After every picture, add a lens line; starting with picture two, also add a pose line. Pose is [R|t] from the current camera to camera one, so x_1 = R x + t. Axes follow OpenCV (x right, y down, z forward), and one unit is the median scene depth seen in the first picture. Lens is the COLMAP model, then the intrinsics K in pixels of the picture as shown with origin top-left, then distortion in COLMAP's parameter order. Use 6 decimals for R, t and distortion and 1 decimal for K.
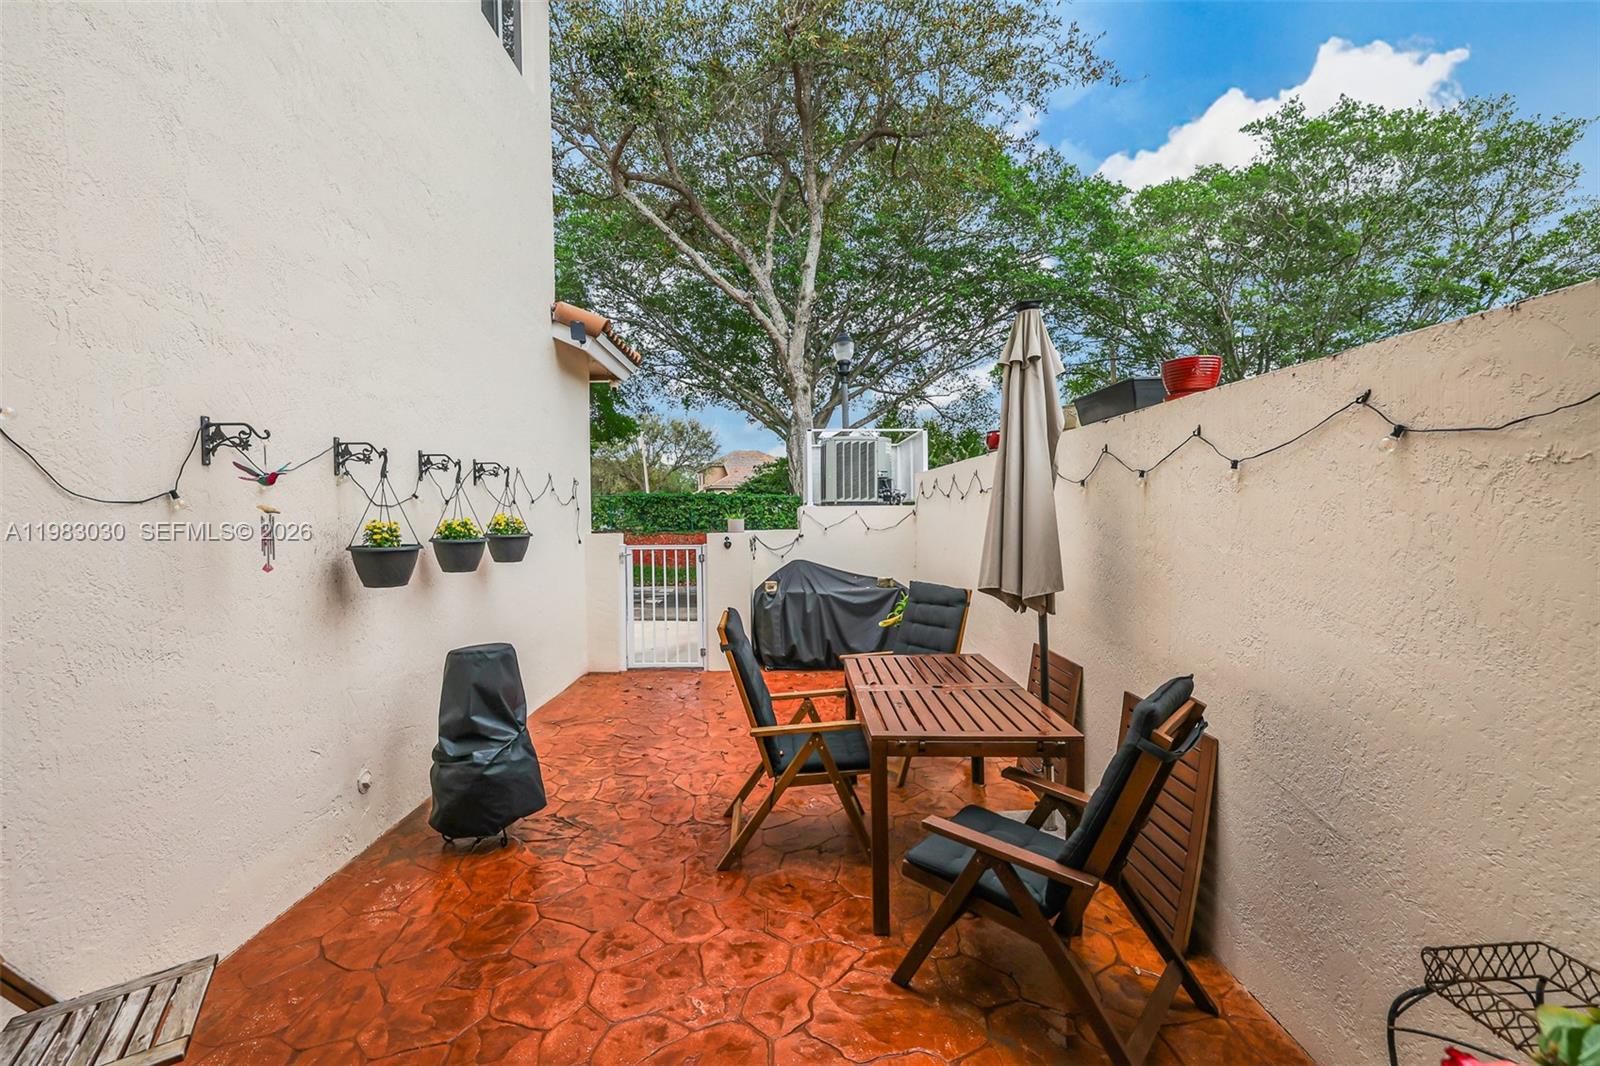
lens RADIAL K [[683.8, 0, 795.0], [0, 683.8, 524.7], [0, 0, 1]] dist [-0.003876, -0.000599]
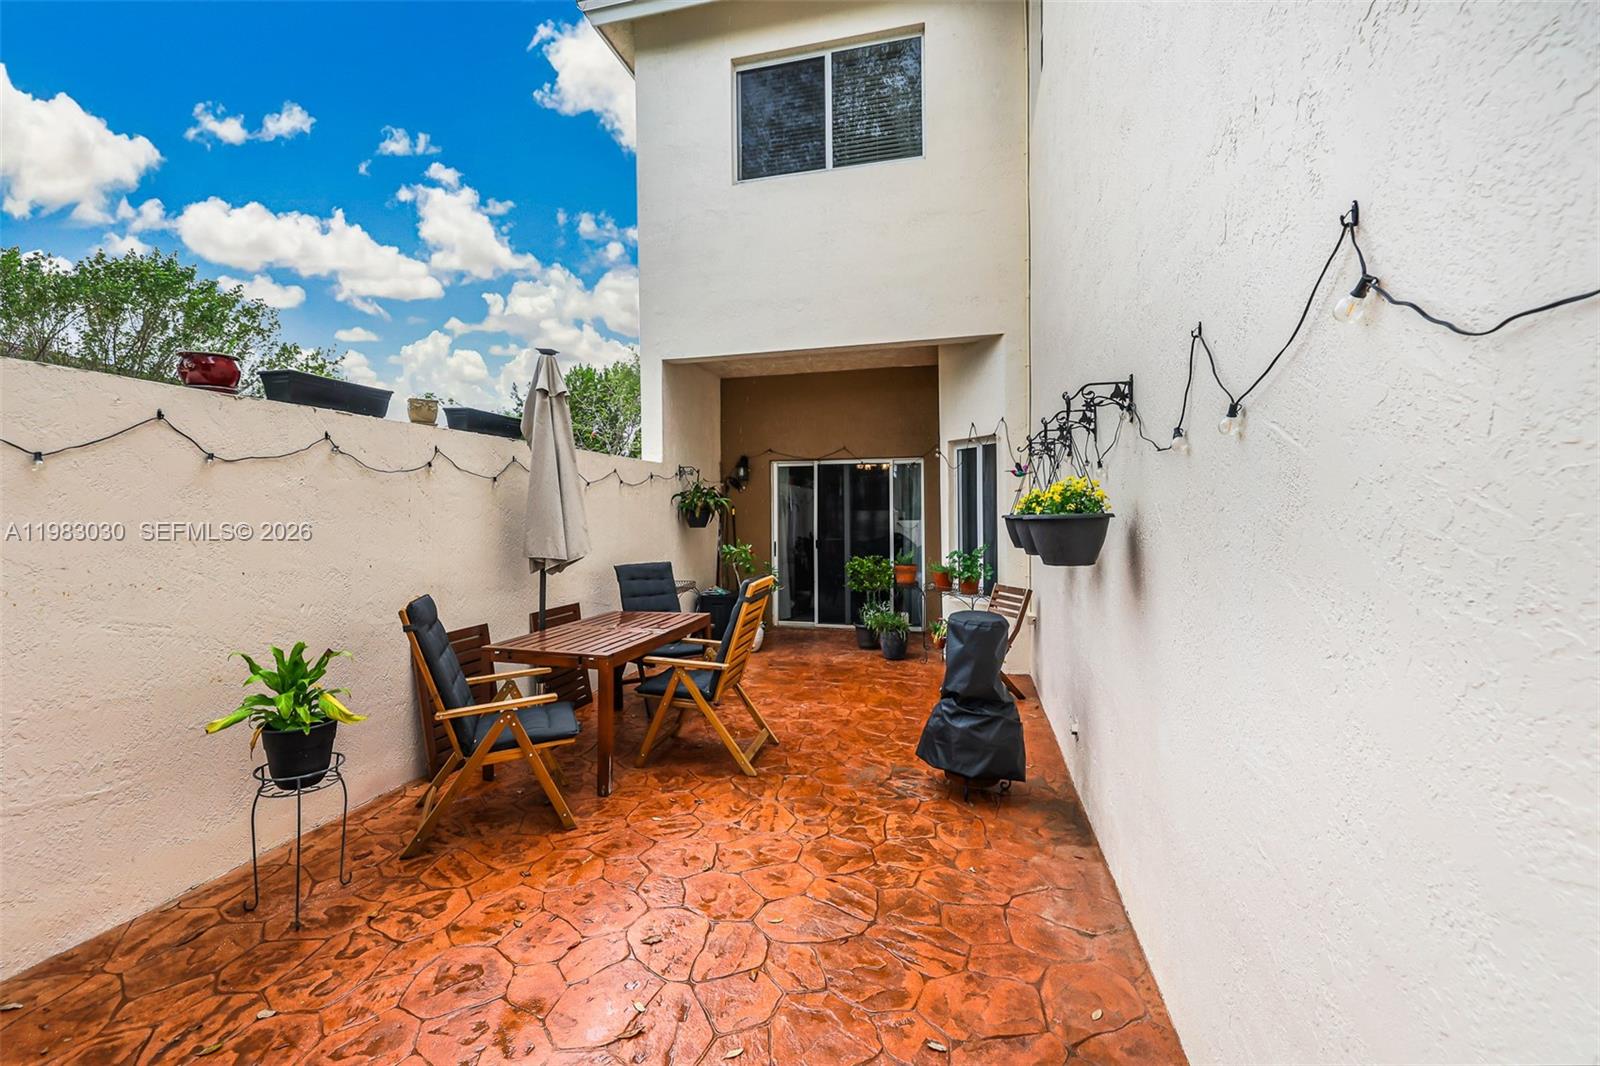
lens RADIAL K [[683.8, 0, 795.0], [0, 683.8, 524.7], [0, 0, 1]] dist [-0.003876, -0.000599]
pose [[-0.968754, 0.015697, 0.247525, -0.367517], [0.024281, 0.999204, 0.031665, -0.000705], [-0.246831, 0.036686, -0.968364, 1.697208]]
